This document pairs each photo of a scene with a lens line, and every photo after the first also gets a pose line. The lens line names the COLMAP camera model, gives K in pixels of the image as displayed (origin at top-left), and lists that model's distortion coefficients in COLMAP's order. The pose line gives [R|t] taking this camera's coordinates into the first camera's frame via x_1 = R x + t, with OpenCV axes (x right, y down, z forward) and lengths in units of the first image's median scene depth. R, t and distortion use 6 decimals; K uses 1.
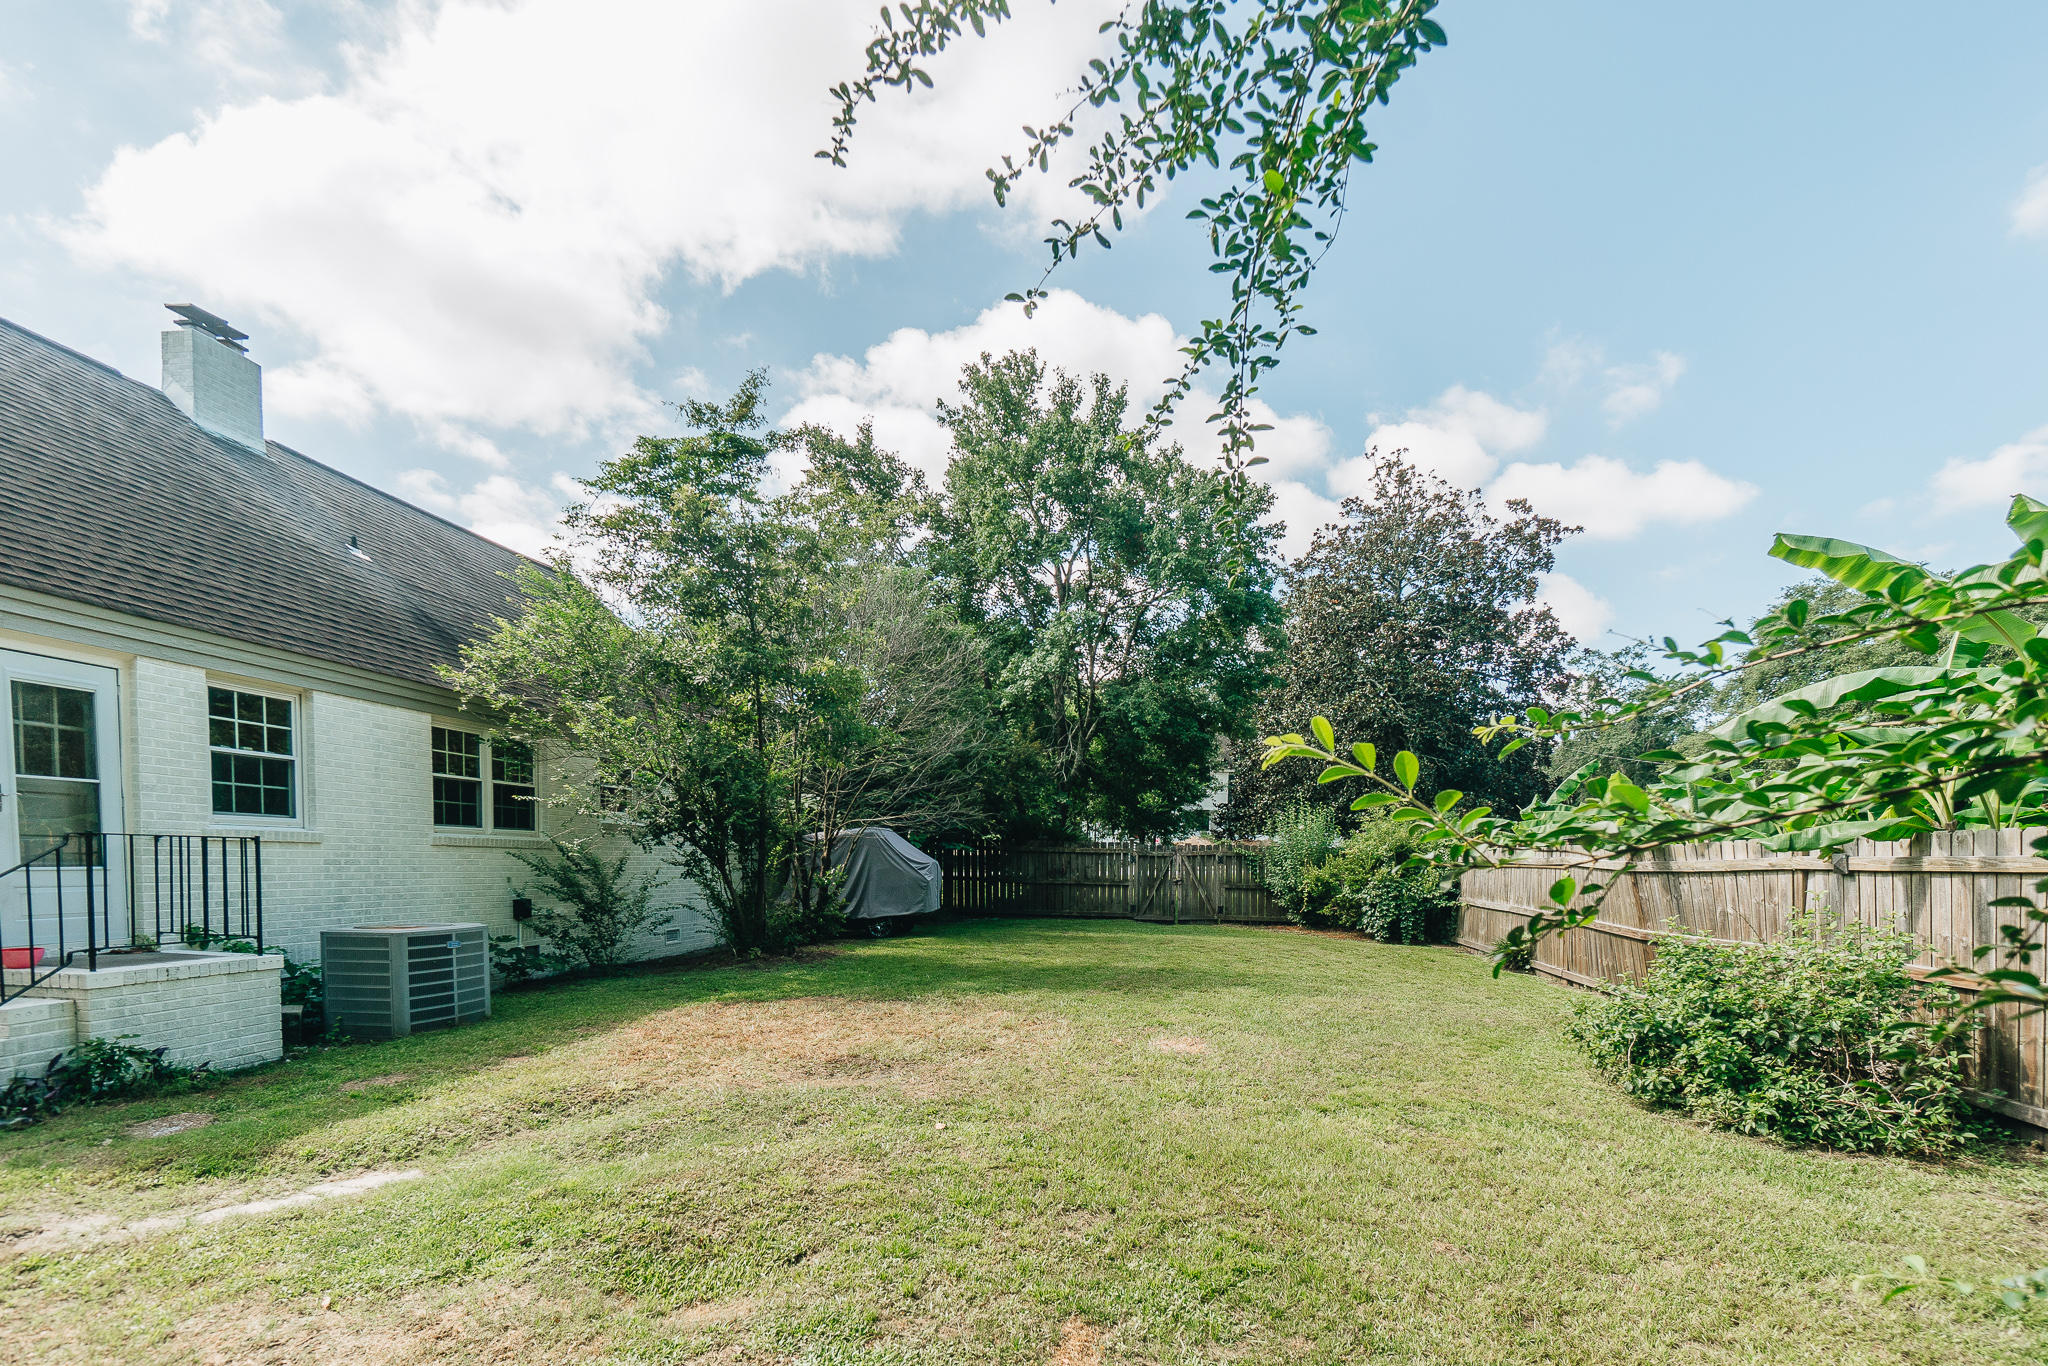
lens RADIAL K [[946.8, 0, 1026.5], [0, 946.8, 785.5], [0, 0, 1]] dist [-0.000656, -0.000456]
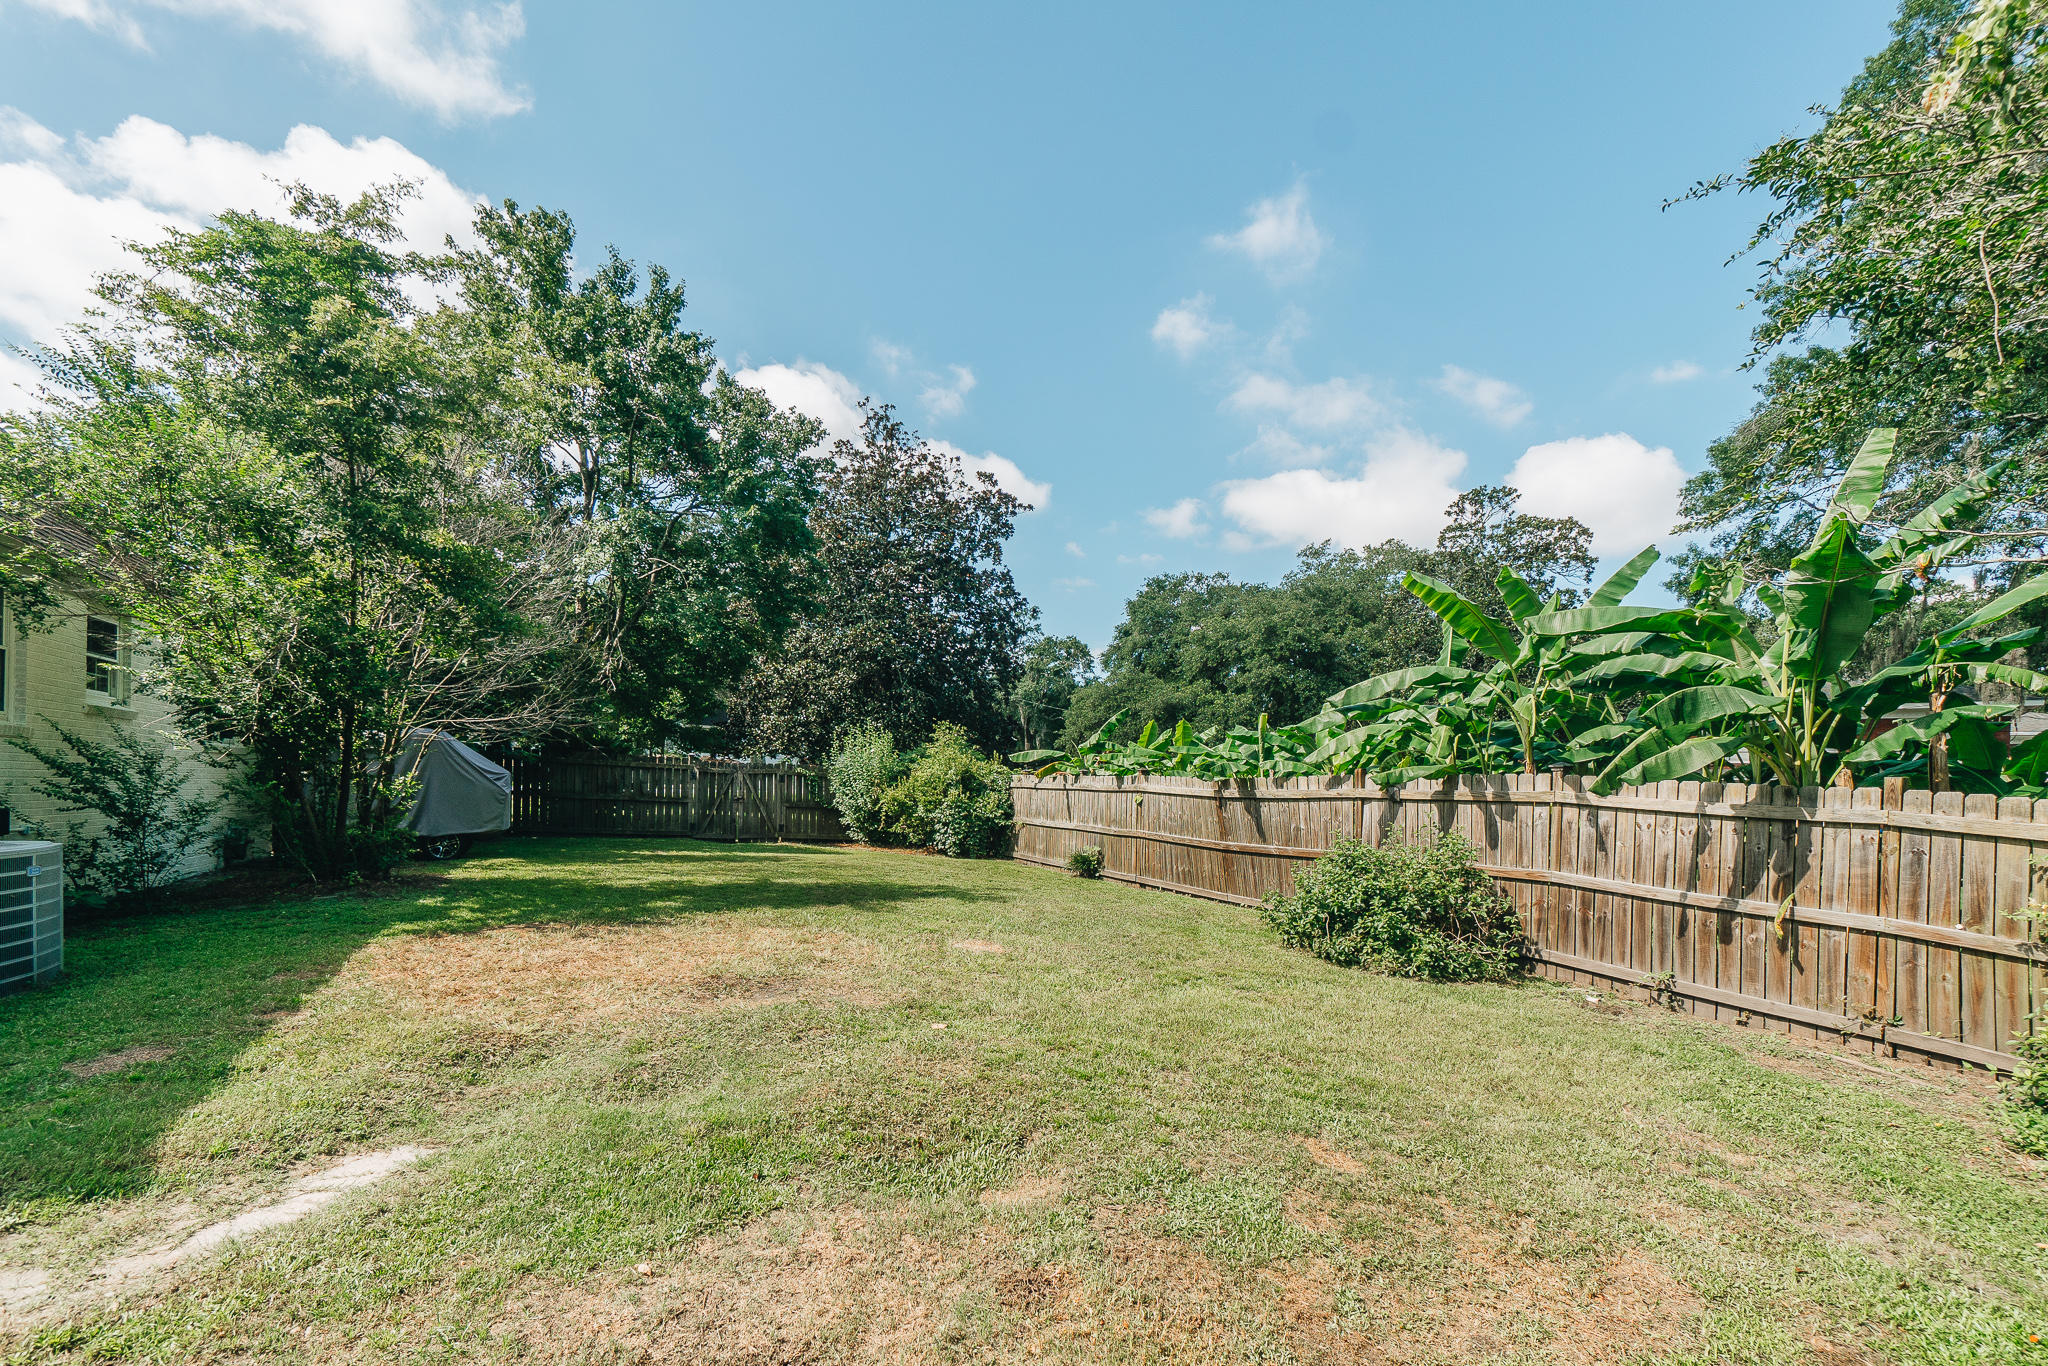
lens RADIAL K [[930.8, 0, 1024.0], [0, 930.8, 683.0], [0, 0, 1]] dist [-0.001807, -0.000502]
pose [[0.859147, 0.079968, 0.505442, -0.174728], [-0.067102, 0.996791, -0.043646, 0.005045], [-0.507310, 0.003582, 0.861756, 0.017458]]
